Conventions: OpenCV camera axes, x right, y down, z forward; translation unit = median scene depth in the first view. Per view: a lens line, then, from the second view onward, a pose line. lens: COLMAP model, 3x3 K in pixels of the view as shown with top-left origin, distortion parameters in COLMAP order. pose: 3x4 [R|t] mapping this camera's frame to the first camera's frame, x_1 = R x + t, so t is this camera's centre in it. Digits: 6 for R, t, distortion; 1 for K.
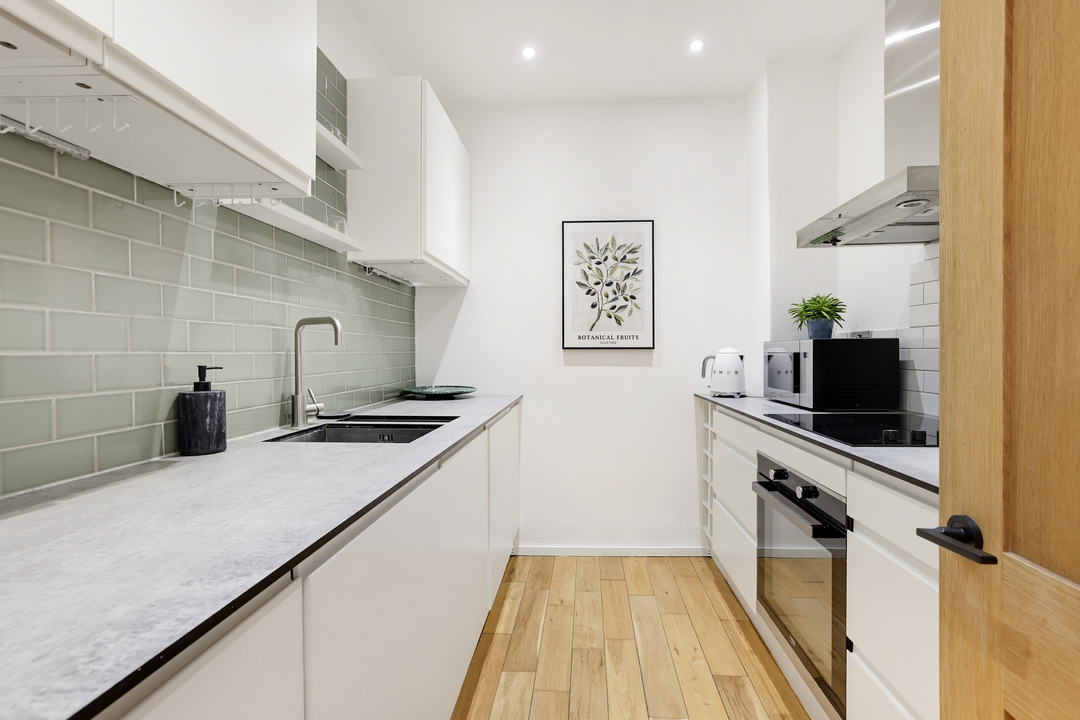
lens RADIAL K [[504.0, 0, 570.7], [0, 504.0, 361.4], [0, 0, 1]] dist [-0.017561, 0.012462]
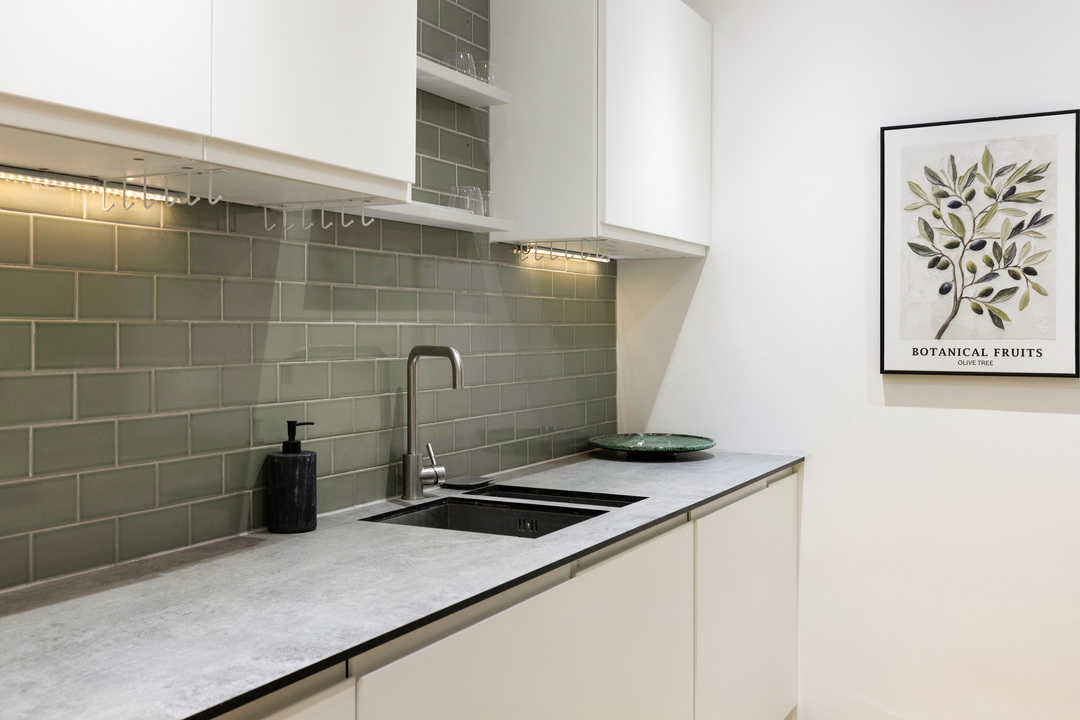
lens RADIAL K [[1099.5, 0, 540.0], [0, 1099.5, 360.0], [0, 0, 1]] dist [0.006485, 0.004012]
pose [[0.903632, 0.016293, -0.427999, 0.275178], [-0.012936, 0.999859, 0.010752, -0.084175], [0.428114, -0.004180, 0.903715, -0.307671]]
